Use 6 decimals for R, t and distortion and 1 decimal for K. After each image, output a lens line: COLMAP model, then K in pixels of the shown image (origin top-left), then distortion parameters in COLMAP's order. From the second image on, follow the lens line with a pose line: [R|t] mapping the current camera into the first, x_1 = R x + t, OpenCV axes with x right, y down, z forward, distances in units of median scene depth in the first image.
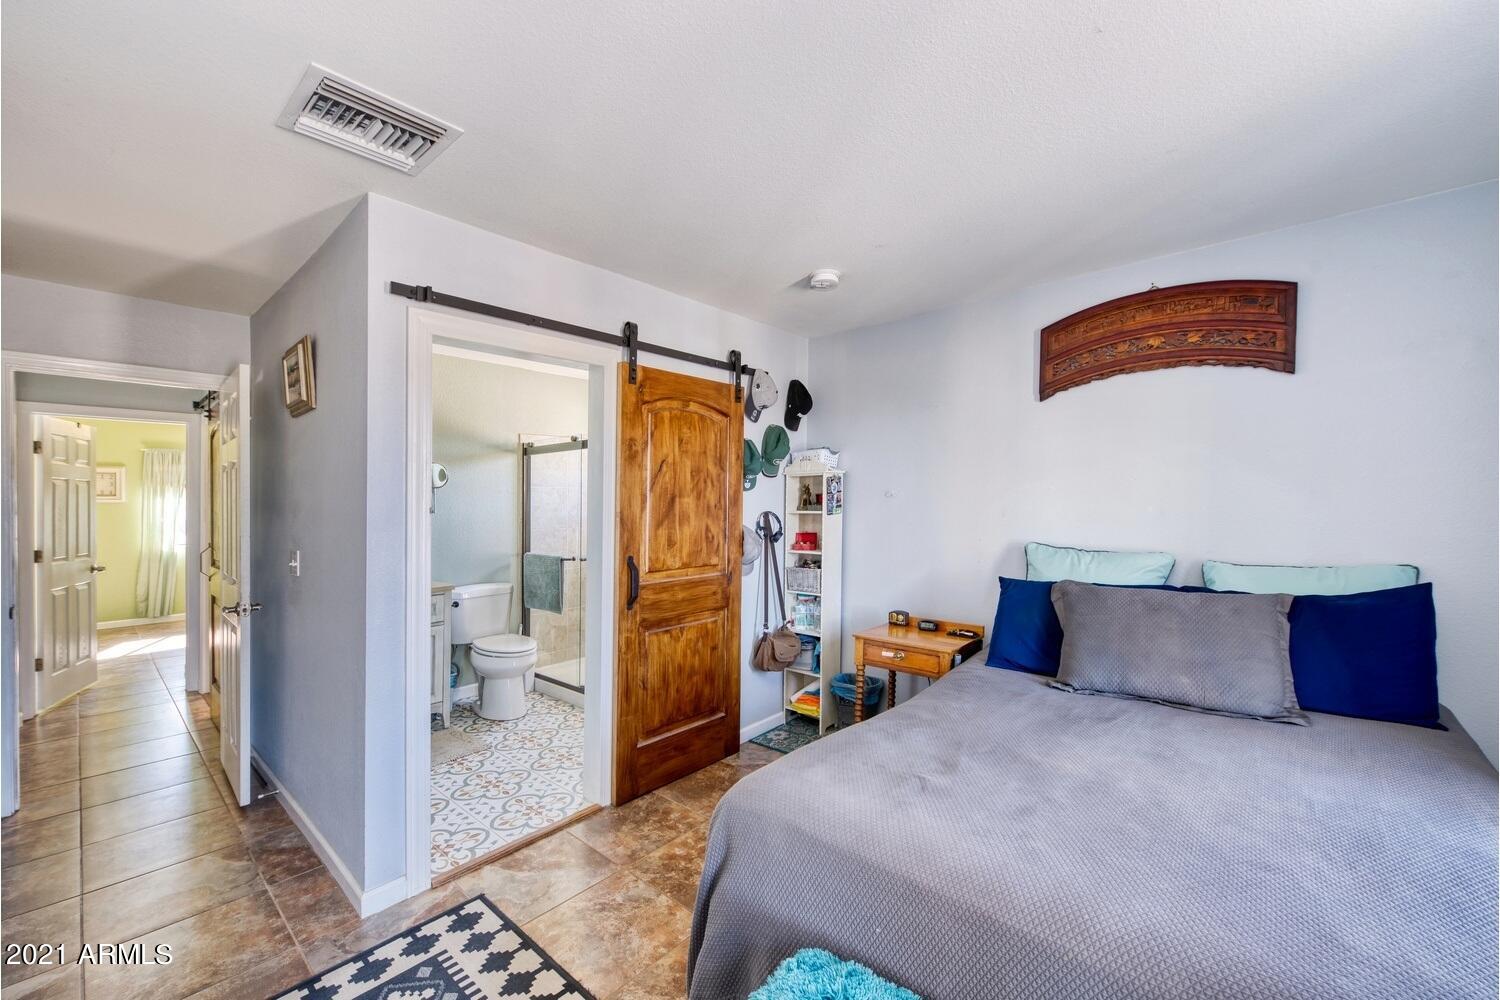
lens RADIAL K [[601.7, 0, 754.5], [0, 601.7, 507.9], [0, 0, 1]] dist [0.000409, 0.000047]
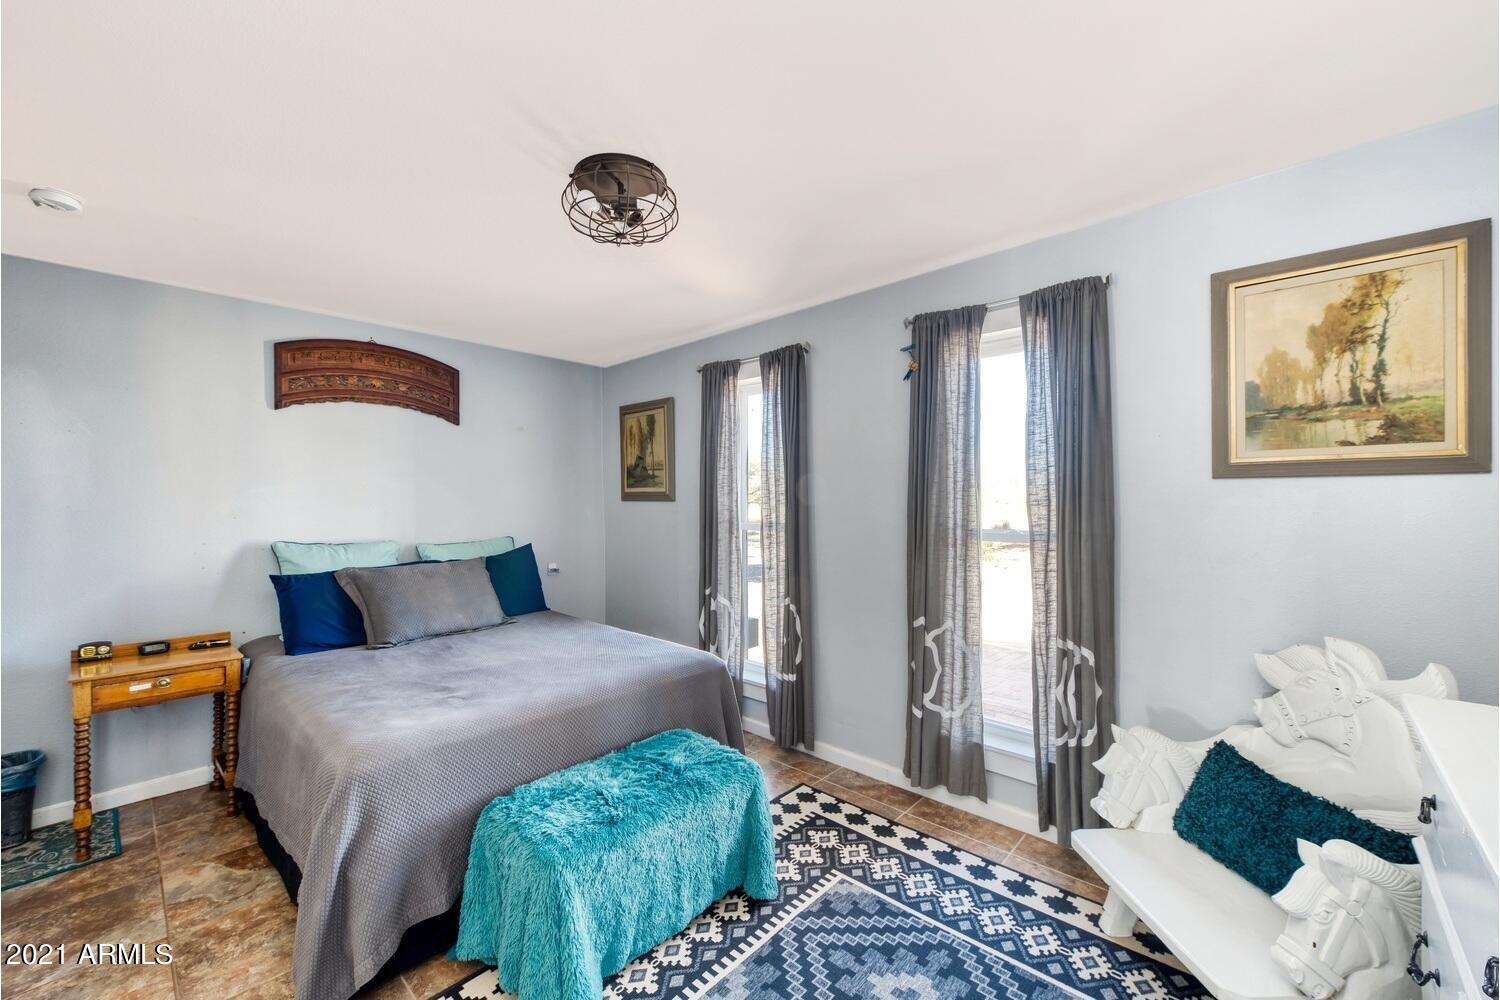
lens RADIAL K [[601.7, 0, 754.5], [0, 601.7, 507.9], [0, 0, 1]] dist [0.000409, 0.000047]
pose [[0.020399, -0.006671, 0.999770, -0.647780], [0.014317, 0.999877, 0.006380, 0.002716], [-0.999689, 0.014184, 0.020492, 0.144467]]
